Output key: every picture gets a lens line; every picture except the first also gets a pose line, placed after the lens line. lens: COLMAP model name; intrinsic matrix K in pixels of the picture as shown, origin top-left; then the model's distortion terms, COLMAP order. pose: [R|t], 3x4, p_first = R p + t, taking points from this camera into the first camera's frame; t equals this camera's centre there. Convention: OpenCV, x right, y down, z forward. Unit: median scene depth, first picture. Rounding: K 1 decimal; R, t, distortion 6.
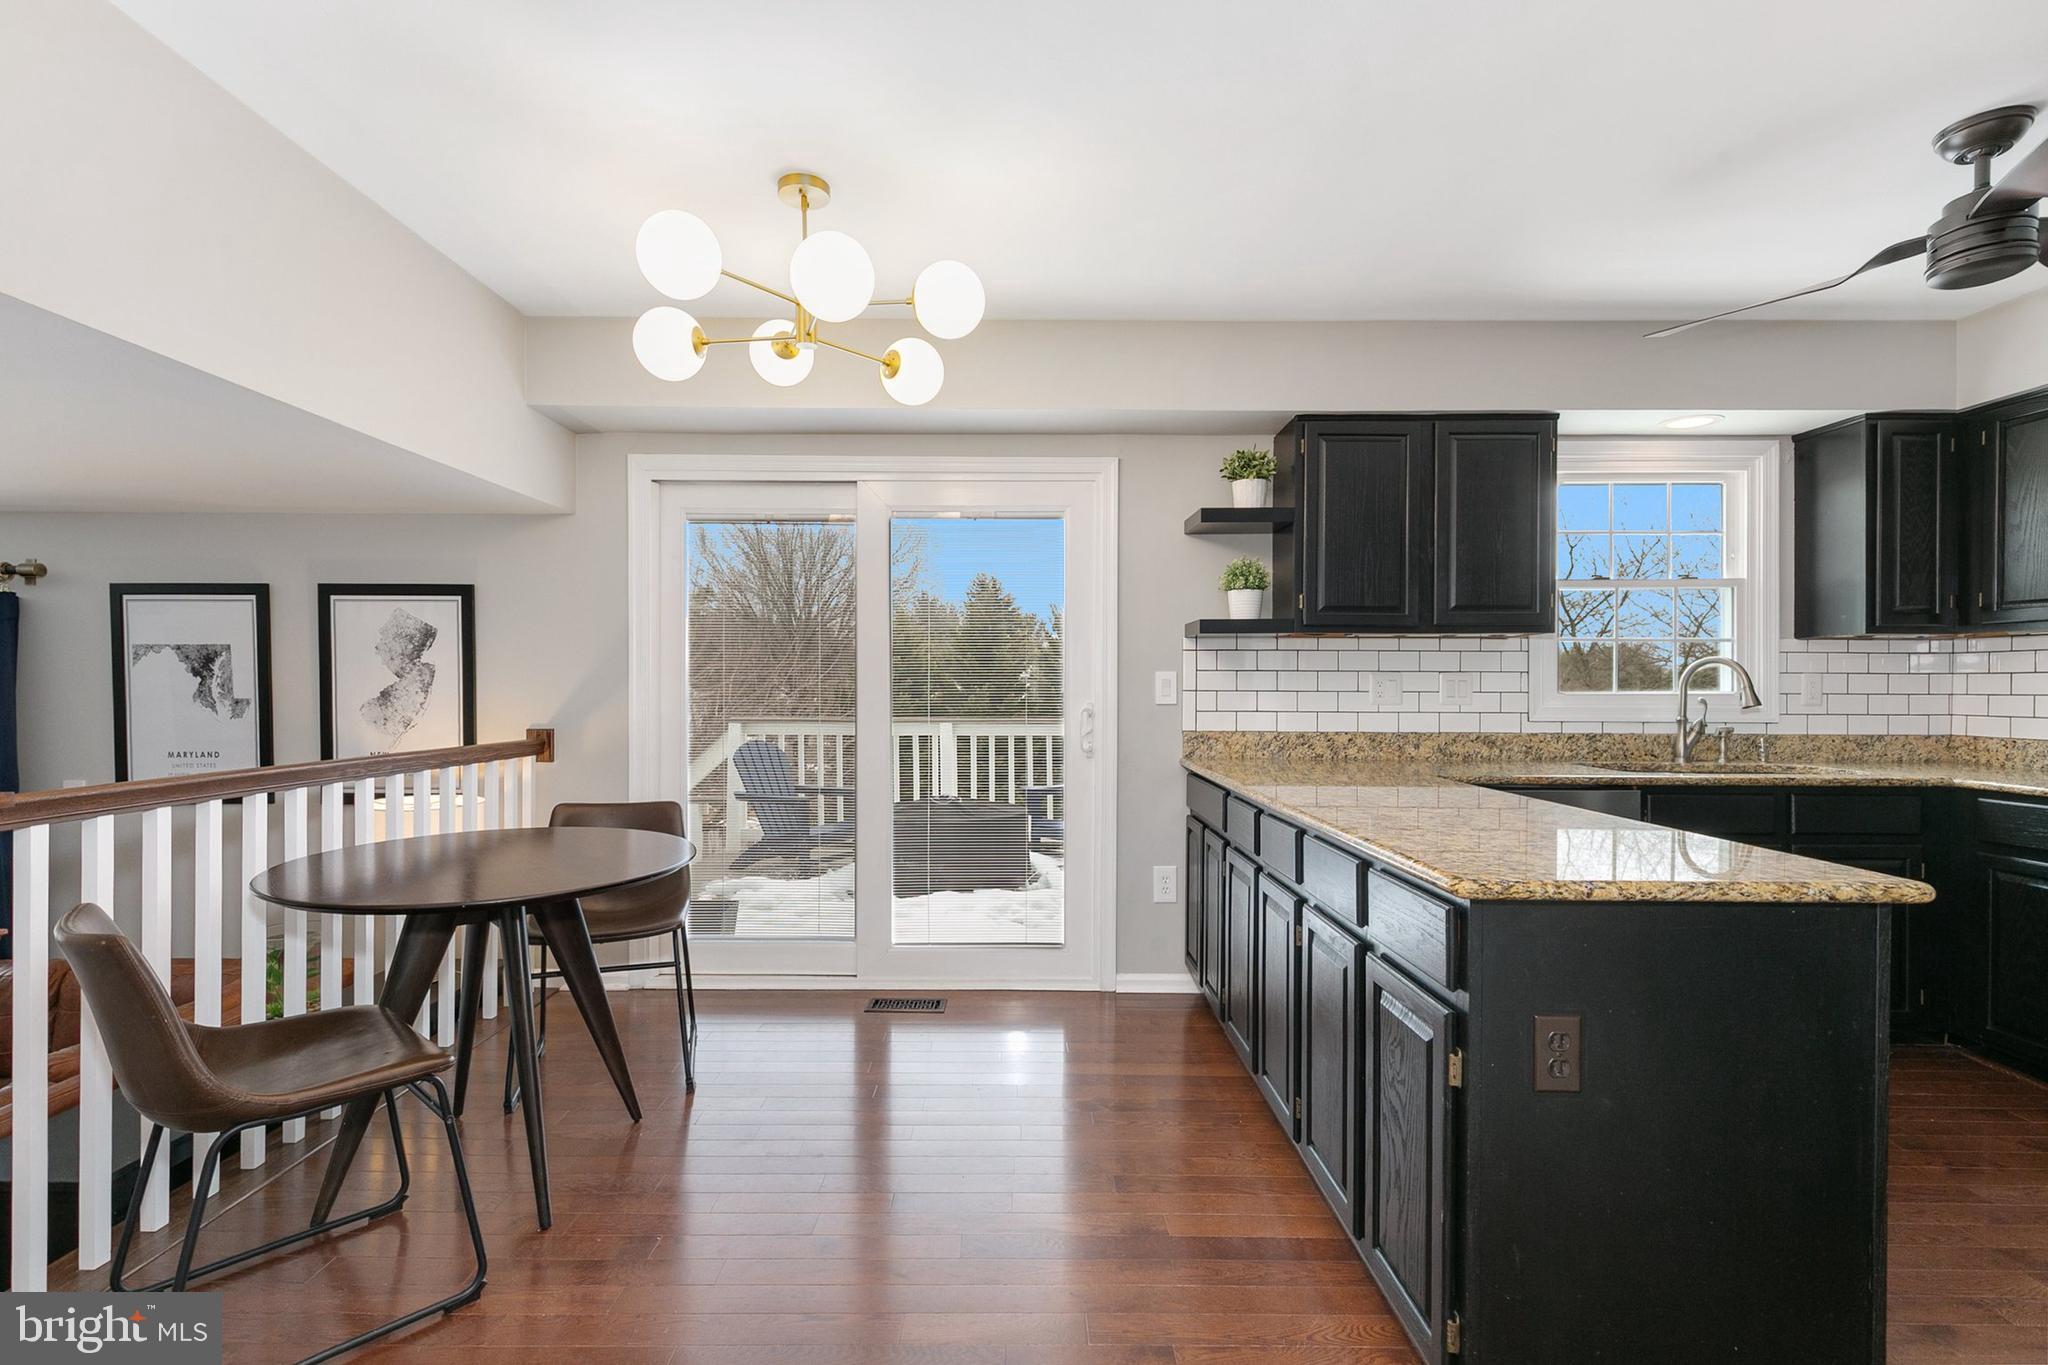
lens RADIAL K [[931.9, 0, 1023.3], [0, 931.9, 694.2], [0, 0, 1]] dist [0.009755, -0.002372]
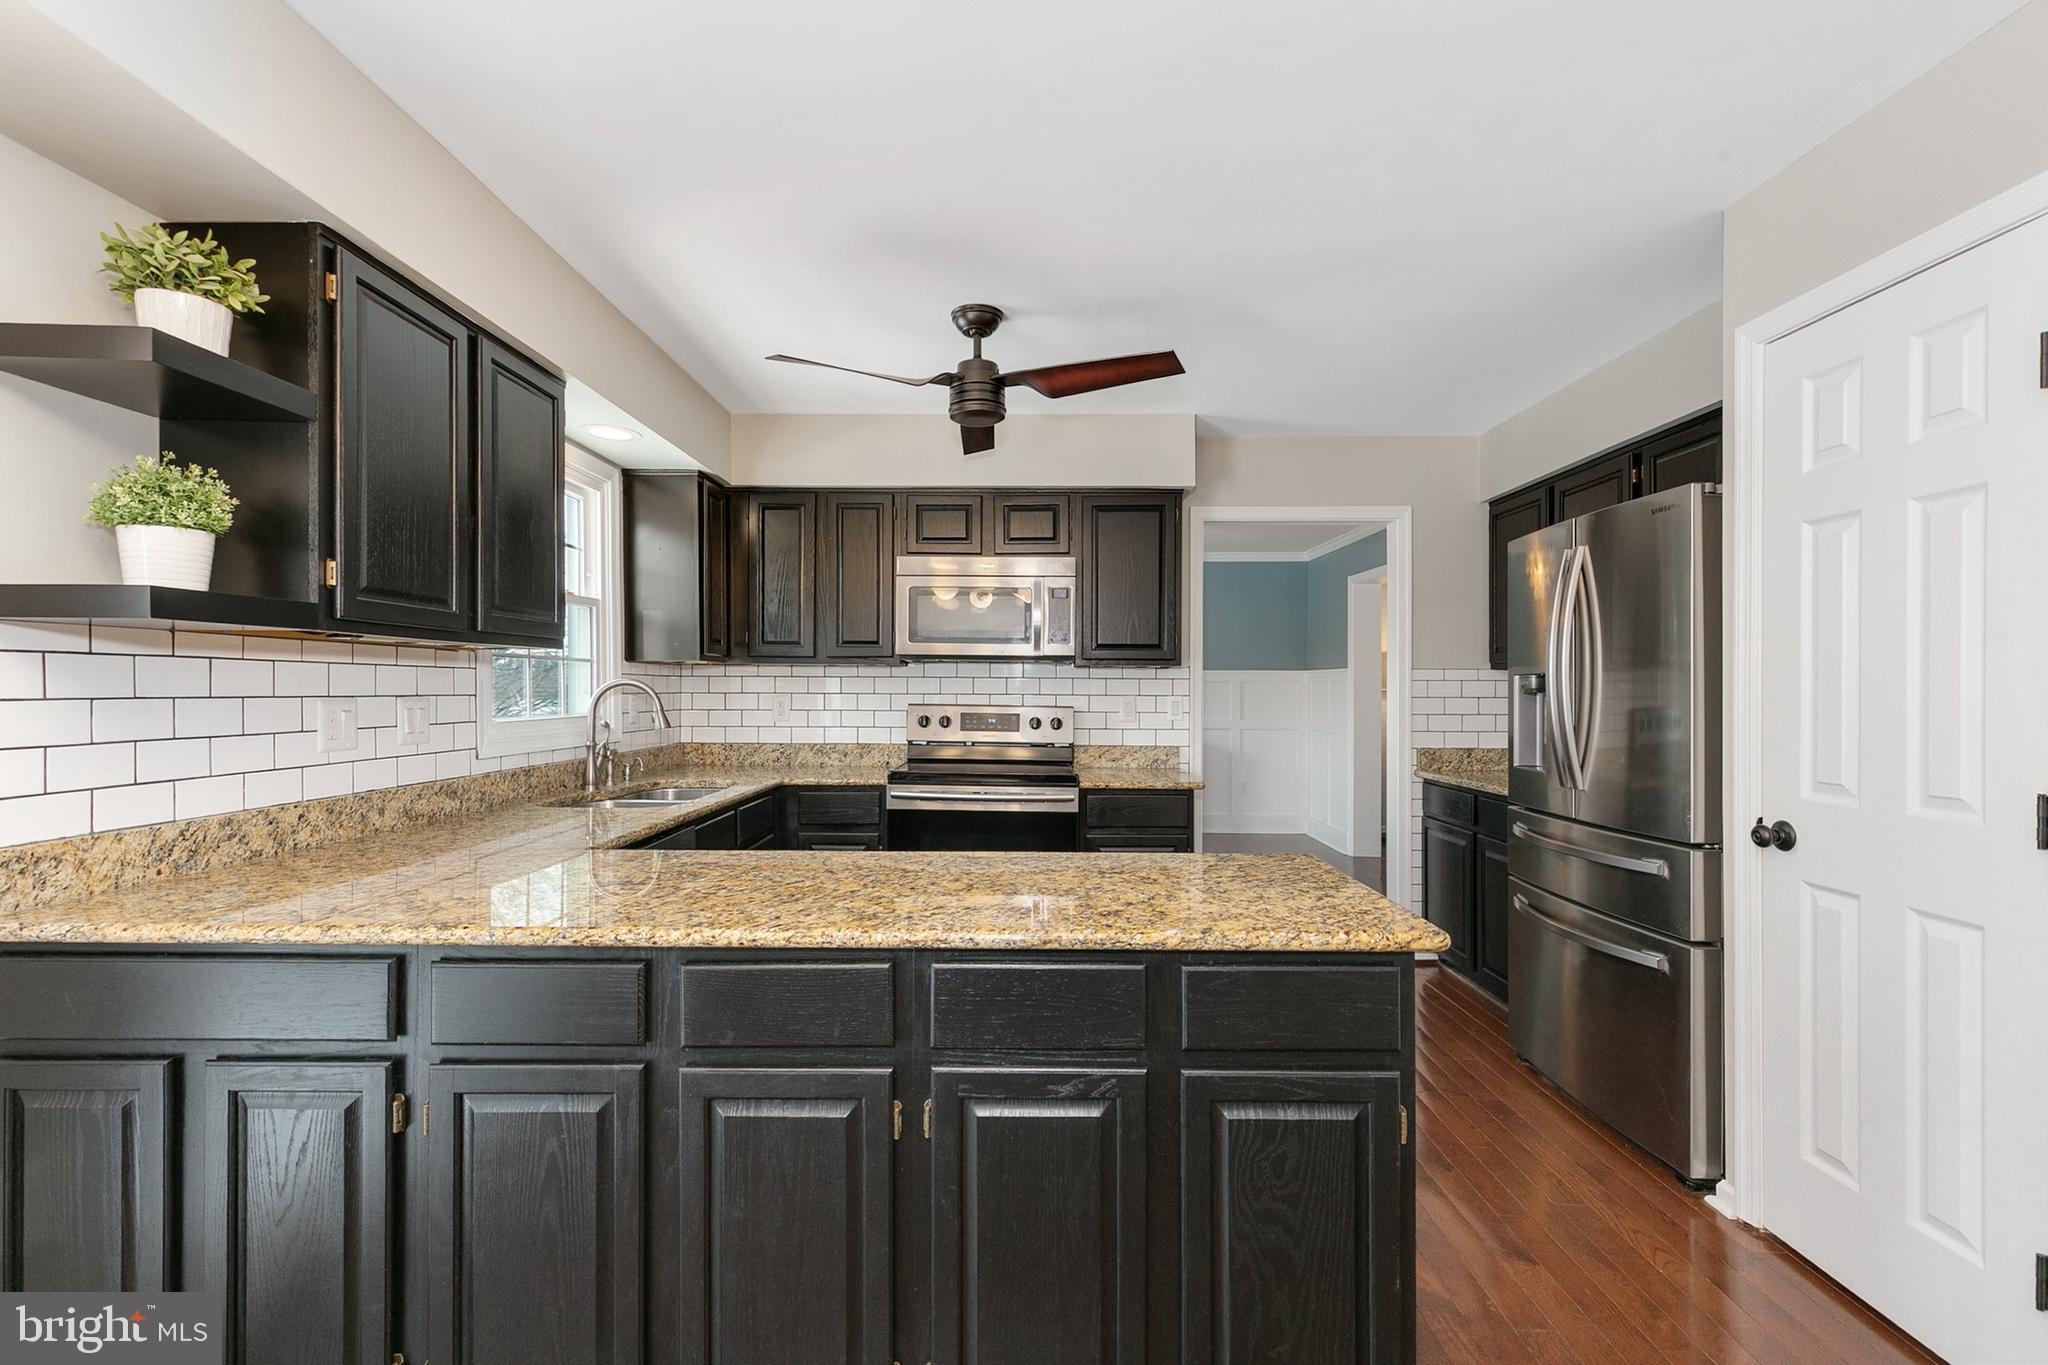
lens RADIAL K [[931.9, 0, 1018.8], [0, 931.9, 680.9], [0, 0, 1]] dist [0.009755, -0.002372]
pose [[0.017463, 0.004842, 0.999836, -0.221630], [0.007525, 0.999959, -0.004974, -0.028526], [-0.999819, 0.007610, 0.017426, 0.547607]]
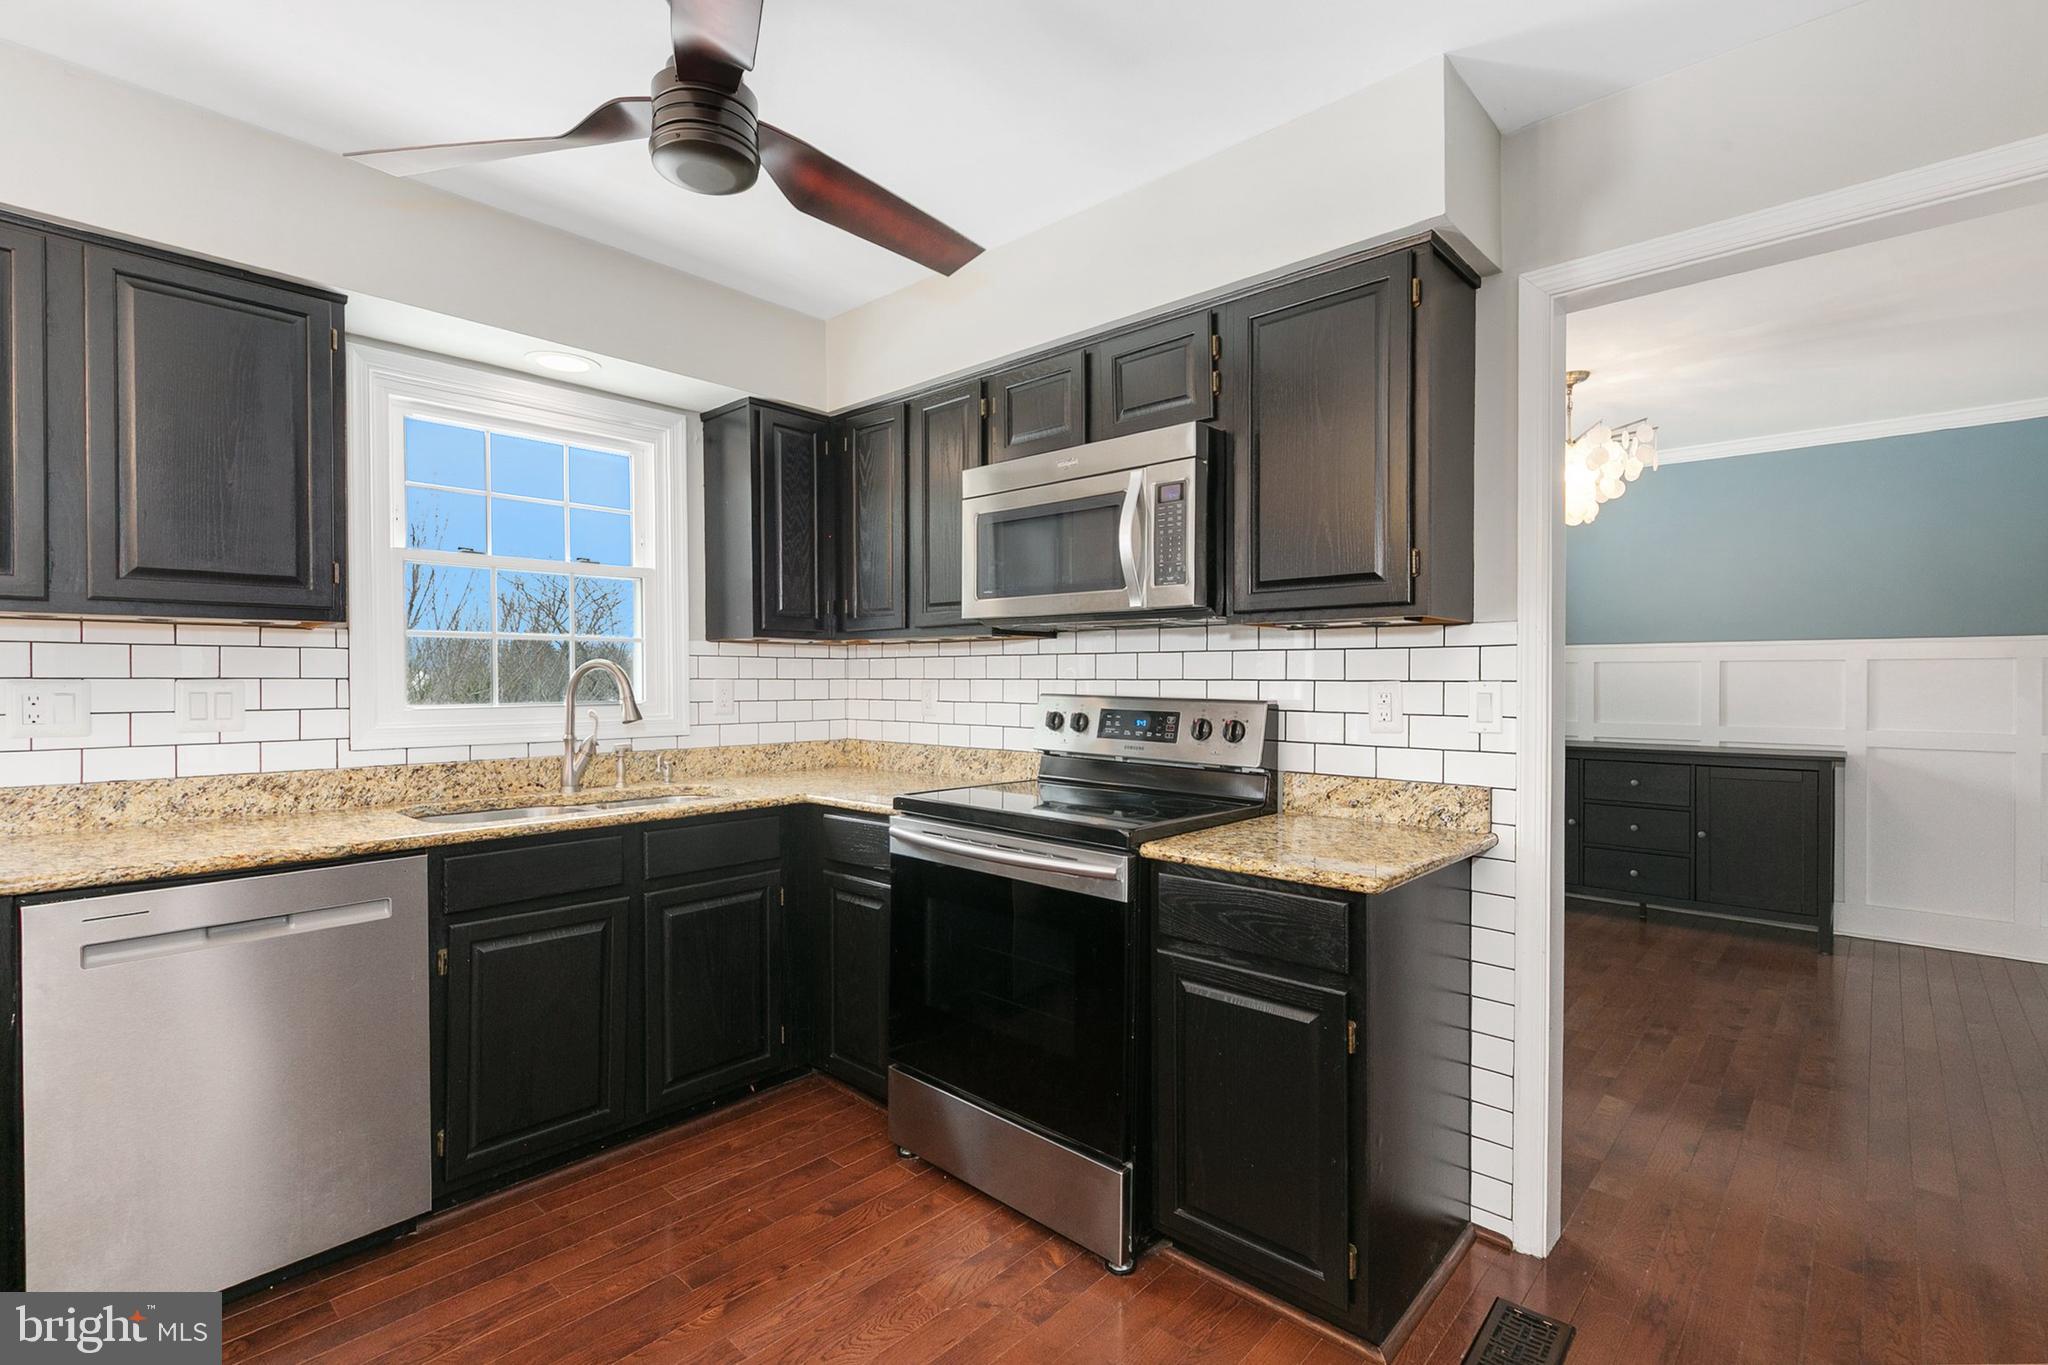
lens RADIAL K [[931.9, 0, 1010.9], [0, 931.9, 691.2], [0, 0, 1]] dist [0.009755, -0.002372]
pose [[0.682401, -0.013538, 0.730853, 0.374565], [0.010411, 0.999907, 0.008802, -0.015886], [-0.730904, 0.001603, 0.682478, 0.178337]]
